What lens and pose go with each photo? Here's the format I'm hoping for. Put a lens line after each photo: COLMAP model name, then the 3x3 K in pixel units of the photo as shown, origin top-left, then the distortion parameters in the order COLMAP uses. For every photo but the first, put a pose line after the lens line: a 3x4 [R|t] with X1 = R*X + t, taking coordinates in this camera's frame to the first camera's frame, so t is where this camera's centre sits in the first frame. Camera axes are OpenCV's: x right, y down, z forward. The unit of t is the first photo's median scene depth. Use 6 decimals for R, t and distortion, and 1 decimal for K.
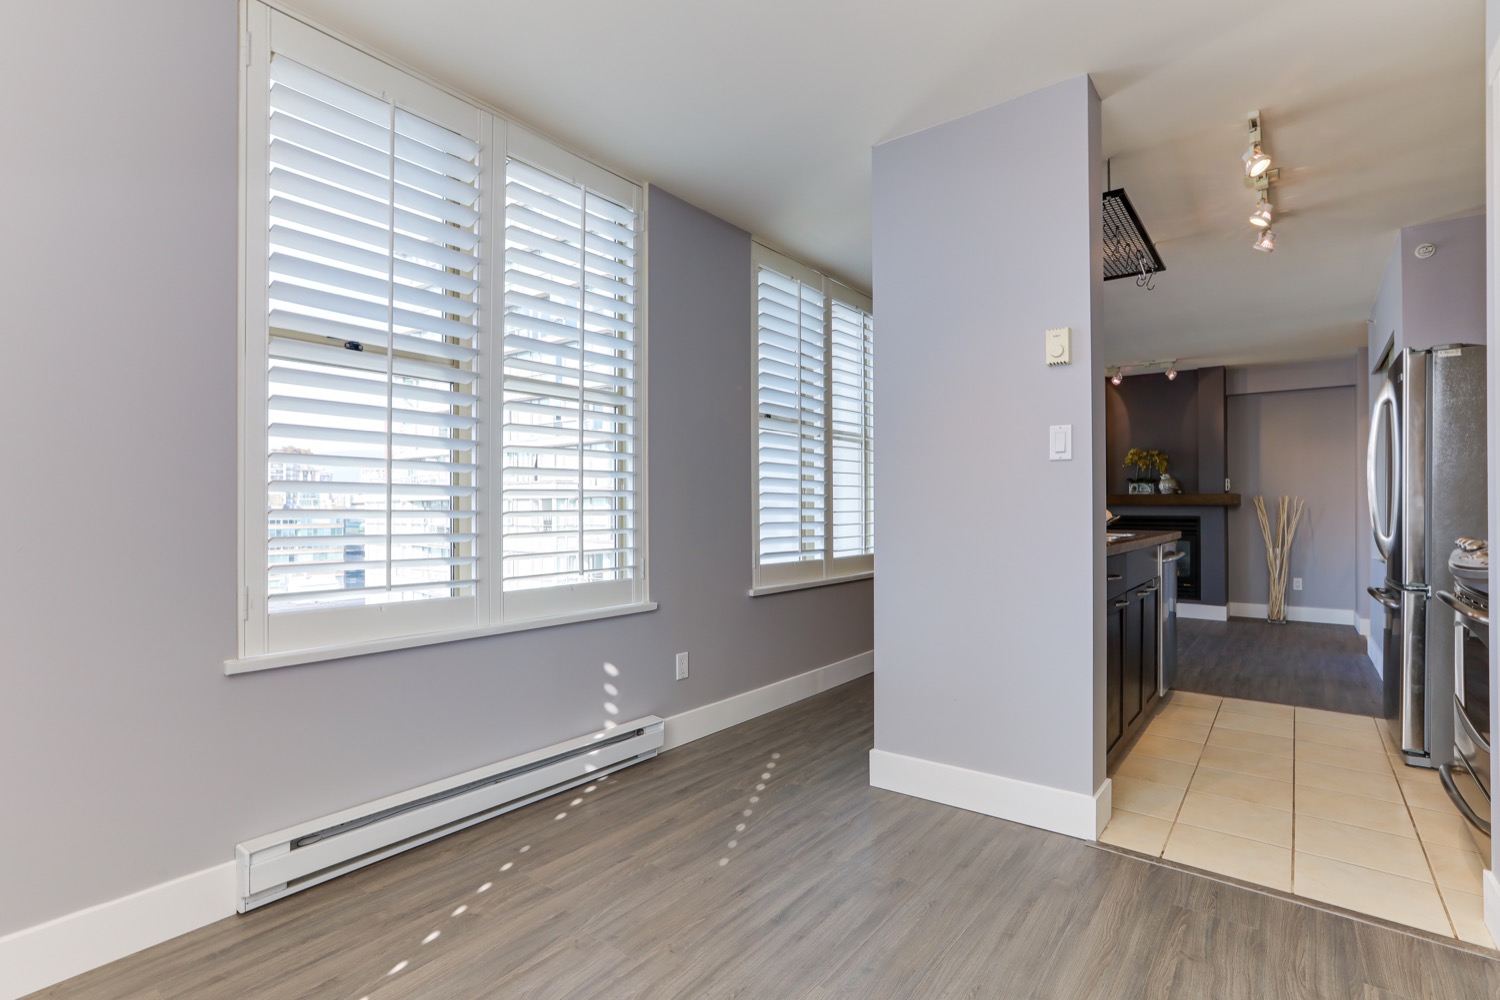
lens RADIAL K [[696.5, 0, 762.7], [0, 696.5, 507.5], [0, 0, 1]] dist [-0.028629, 0.013976]
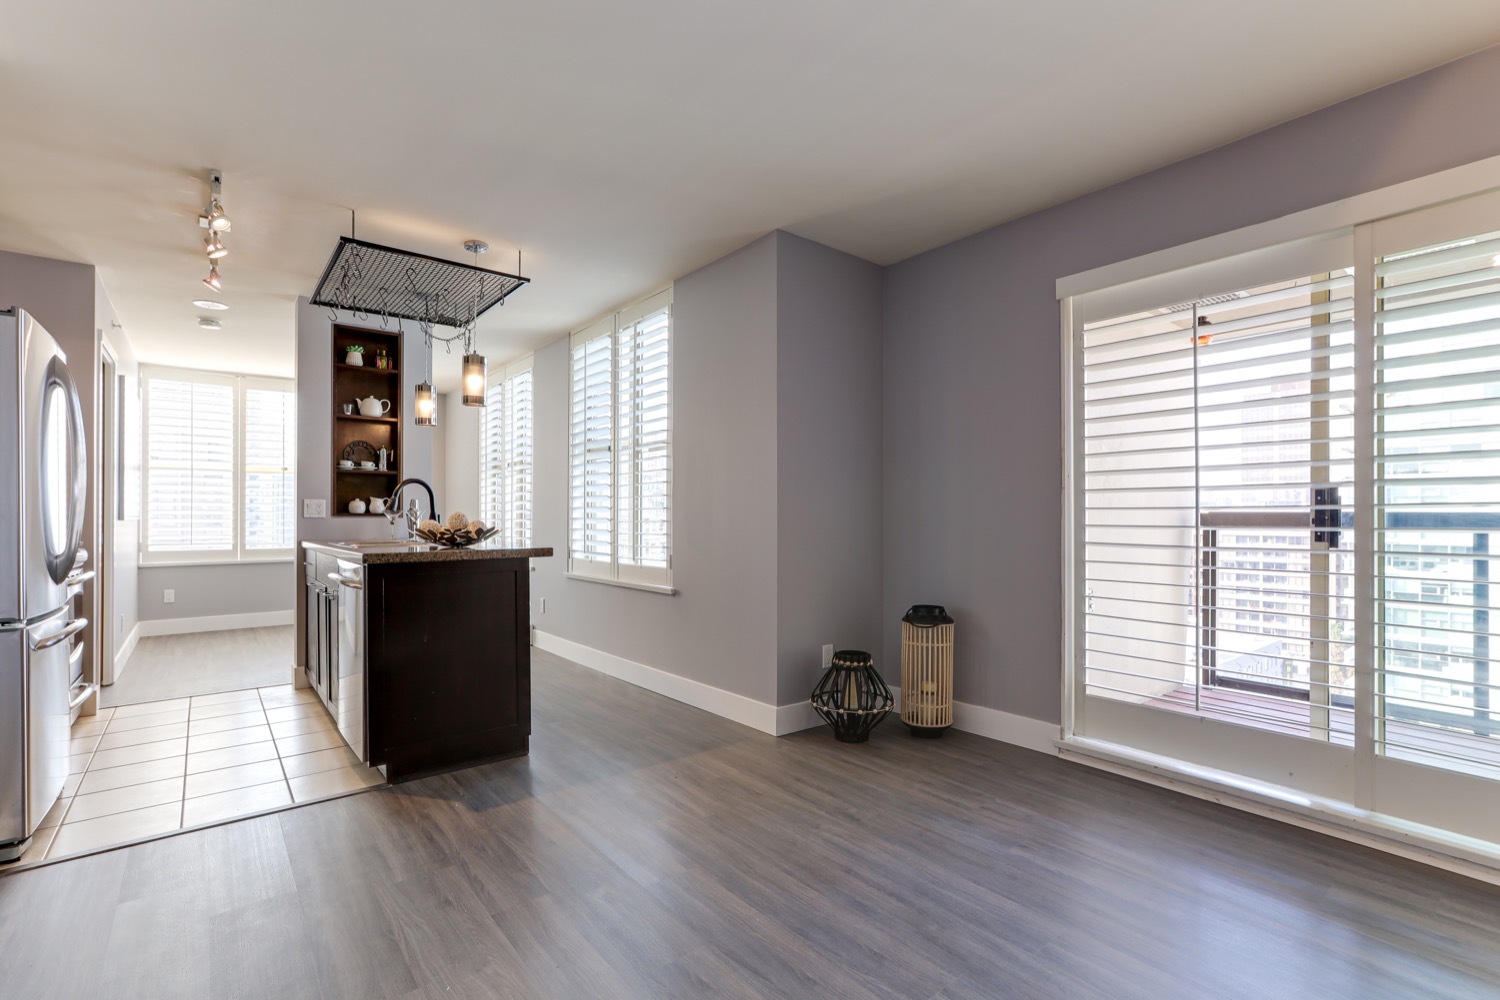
lens RADIAL K [[696.5, 0, 762.8], [0, 696.5, 511.7], [0, 0, 1]] dist [-0.028629, 0.013976]
pose [[-0.226805, -0.007084, -0.973914, 1.616563], [0.002456, 0.999966, -0.007846, -0.001109], [0.973937, -0.004172, -0.226780, 2.122790]]
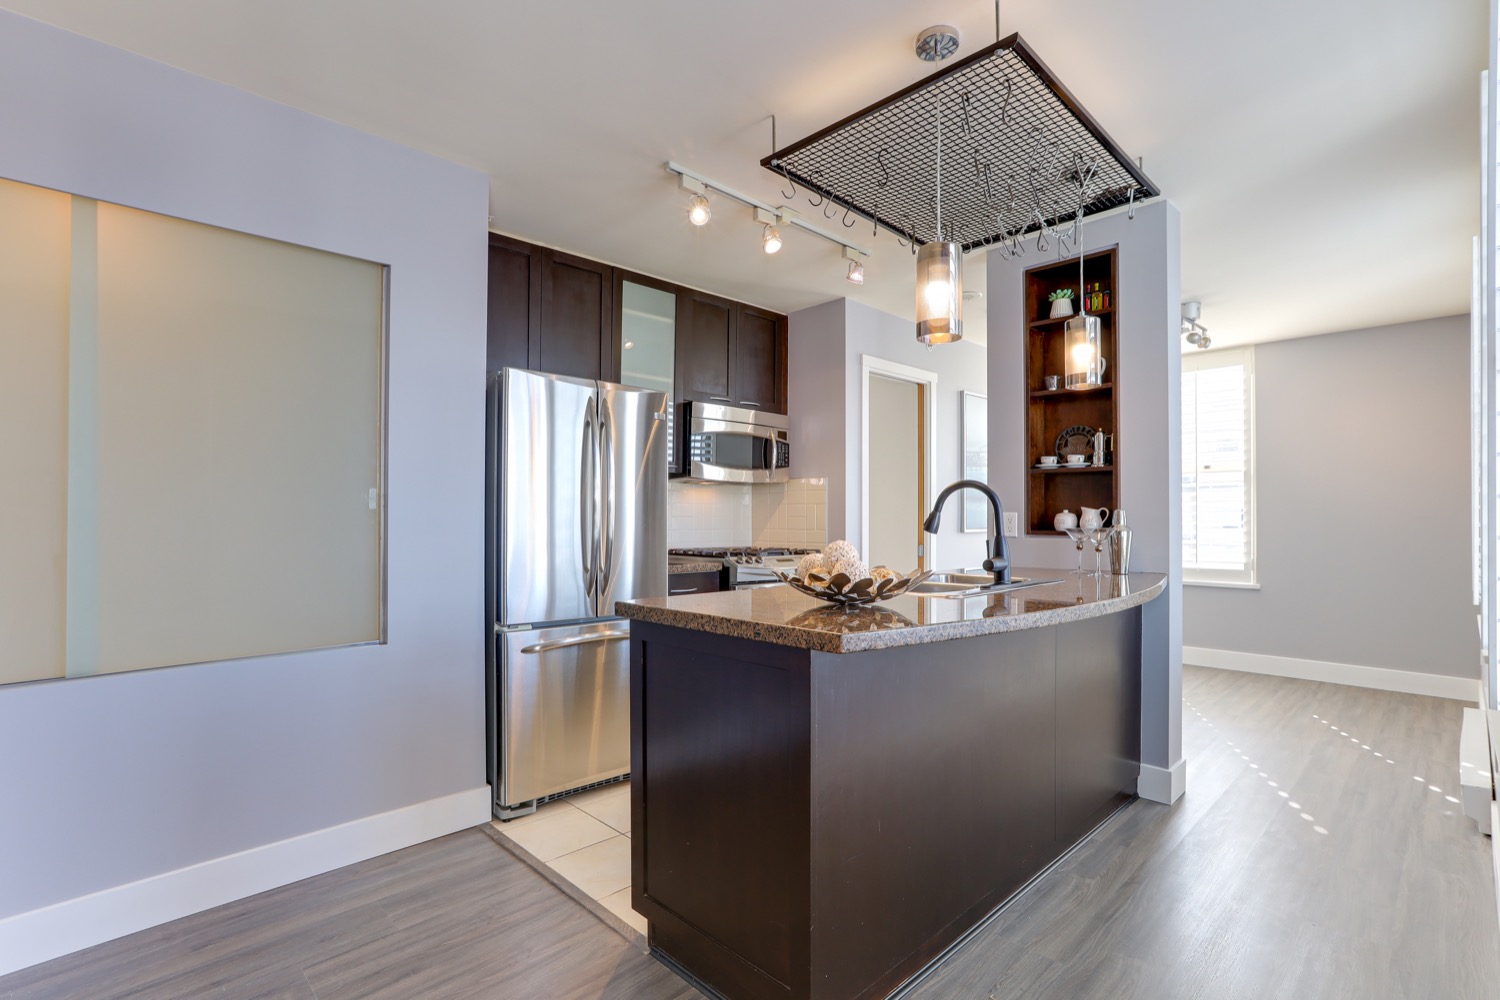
lens RADIAL K [[696.5, 0, 754.9], [0, 696.5, 515.7], [0, 0, 1]] dist [-0.028629, 0.013976]
pose [[-0.990042, -0.001381, 0.140768, 0.627543], [-0.001768, 0.999995, -0.002629, -0.031933], [-0.140763, -0.002852, -0.990039, 2.019065]]
